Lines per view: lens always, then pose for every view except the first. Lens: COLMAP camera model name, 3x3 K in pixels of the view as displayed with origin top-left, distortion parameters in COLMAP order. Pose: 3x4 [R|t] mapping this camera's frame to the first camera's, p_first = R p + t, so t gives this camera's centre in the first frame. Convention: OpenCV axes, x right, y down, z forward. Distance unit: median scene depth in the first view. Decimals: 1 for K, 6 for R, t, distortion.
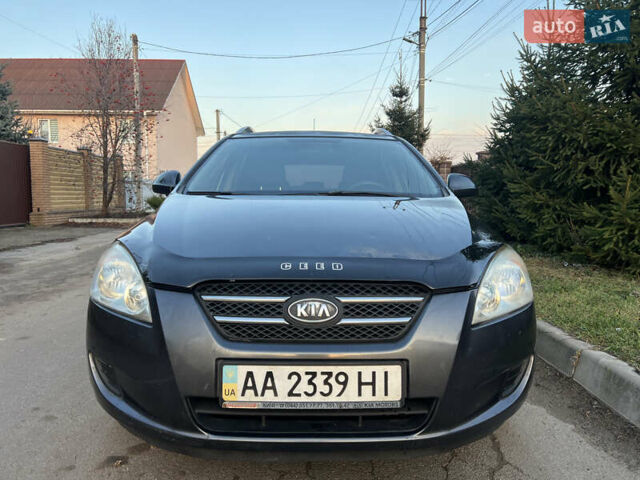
lens RADIAL K [[476.4, 0, 315.0], [0, 476.4, 239.4], [0, 0, 1]] dist [0.049247, -0.056111]
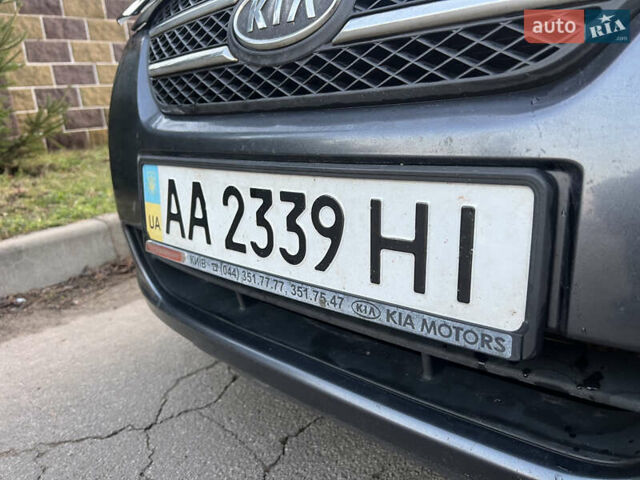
lens RADIAL K [[476.4, 0, 315.7], [0, 476.4, 241.6], [0, 0, 1]] dist [0.049247, -0.056111]
pose [[0.723703, 0.133499, -0.677076, 0.259950], [0.018735, 0.976949, 0.212650, 0.239177], [0.689857, -0.166581, 0.704520, 0.770609]]
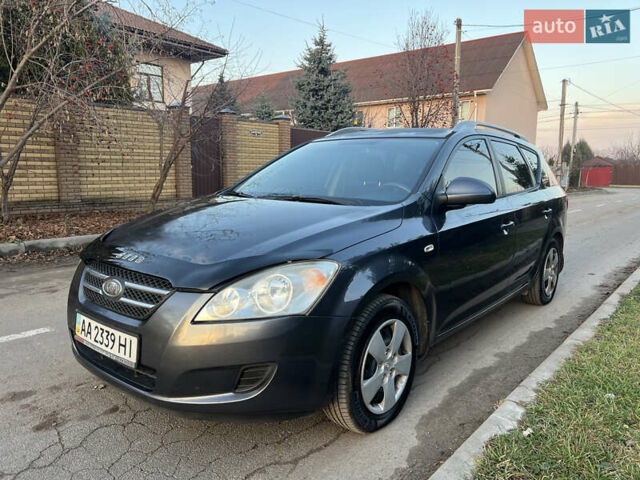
lens RADIAL K [[476.4, 0, 324.8], [0, 476.4, 237.3], [0, 0, 1]] dist [0.049247, -0.056111]
pose [[0.770980, 0.094067, -0.629874, 1.409809], [-0.066956, 0.995523, 0.066719, -0.143773], [0.633330, -0.009265, 0.773826, 0.292960]]
